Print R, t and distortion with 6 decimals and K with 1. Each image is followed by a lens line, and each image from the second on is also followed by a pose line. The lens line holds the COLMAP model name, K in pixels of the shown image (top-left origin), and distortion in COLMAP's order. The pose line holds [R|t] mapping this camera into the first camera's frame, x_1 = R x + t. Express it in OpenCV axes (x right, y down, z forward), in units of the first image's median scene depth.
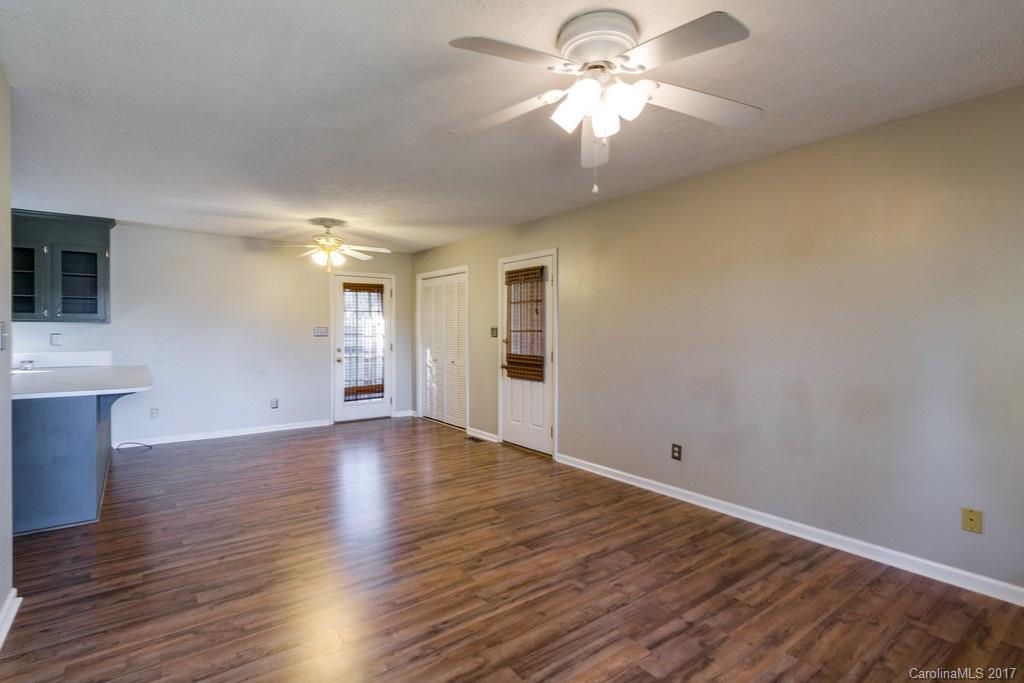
lens RADIAL K [[484.8, 0, 522.1], [0, 484.8, 337.4], [0, 0, 1]] dist [-0.000116, -0.001028]
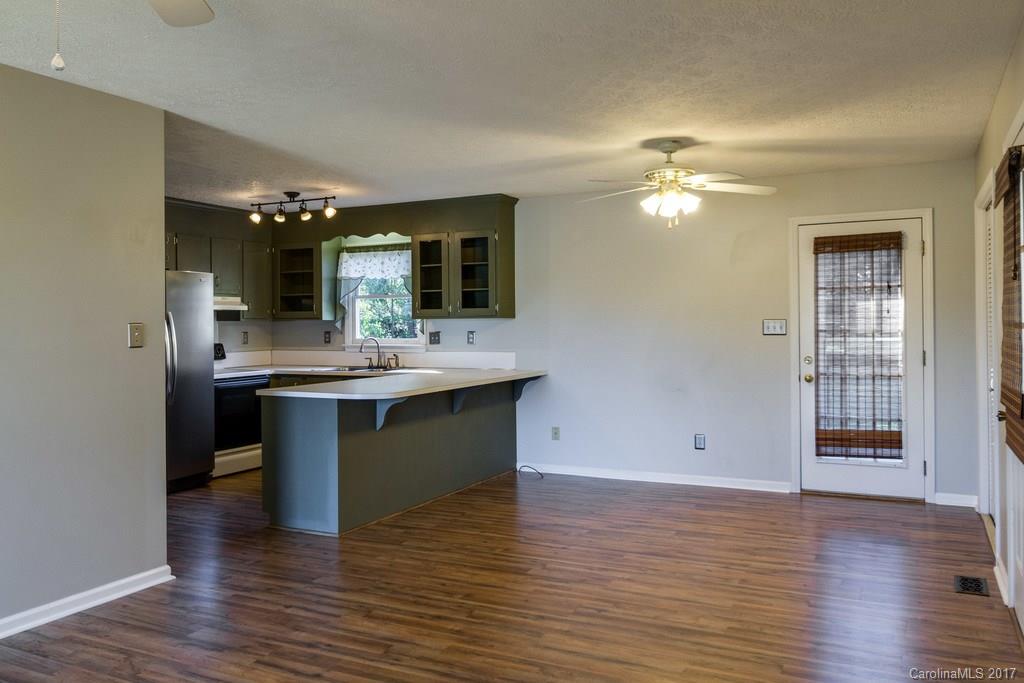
lens RADIAL K [[823.9, 0, 523.2], [0, 823.9, 336.2], [0, 0, 1]] dist [-0.003499, 0.001073]
pose [[0.434940, 0.006872, -0.900433, 0.394701], [-0.003773, 0.999976, 0.005809, -0.006704], [0.900452, 0.000871, 0.434955, 0.365779]]
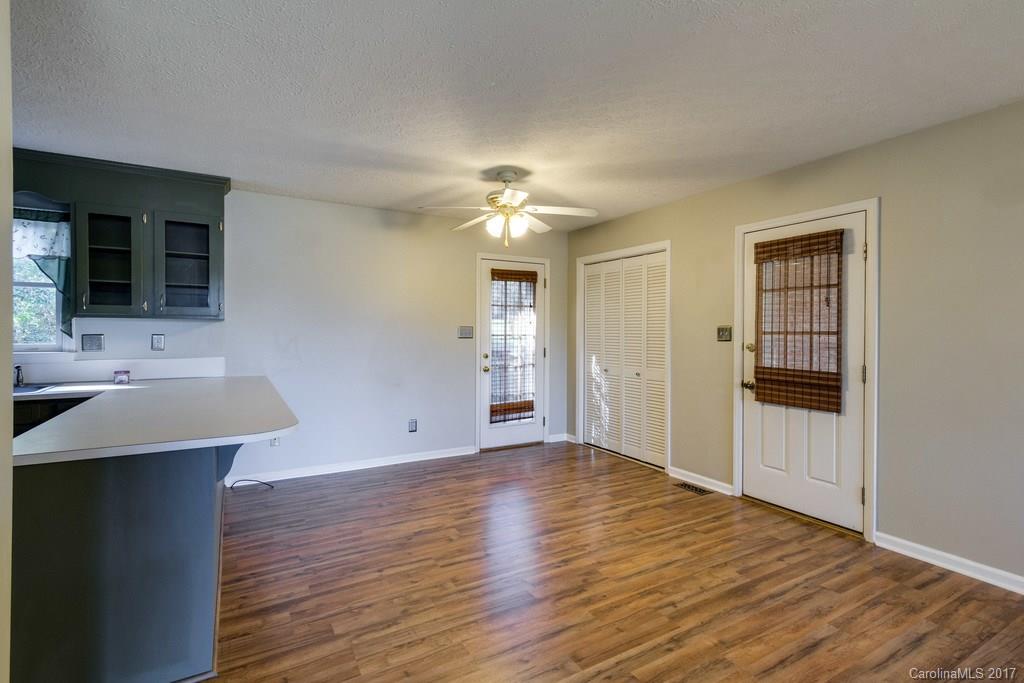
lens RADIAL K [[489.5, 0, 516.3], [0, 489.5, 338.0], [0, 0, 1]] dist [0.003019, 0.000624]
pose [[0.988972, 0.005359, -0.148007, -0.259870], [-0.005398, 0.999985, 0.000135, -0.004035], [0.148005, 0.000666, 0.988986, 0.284443]]
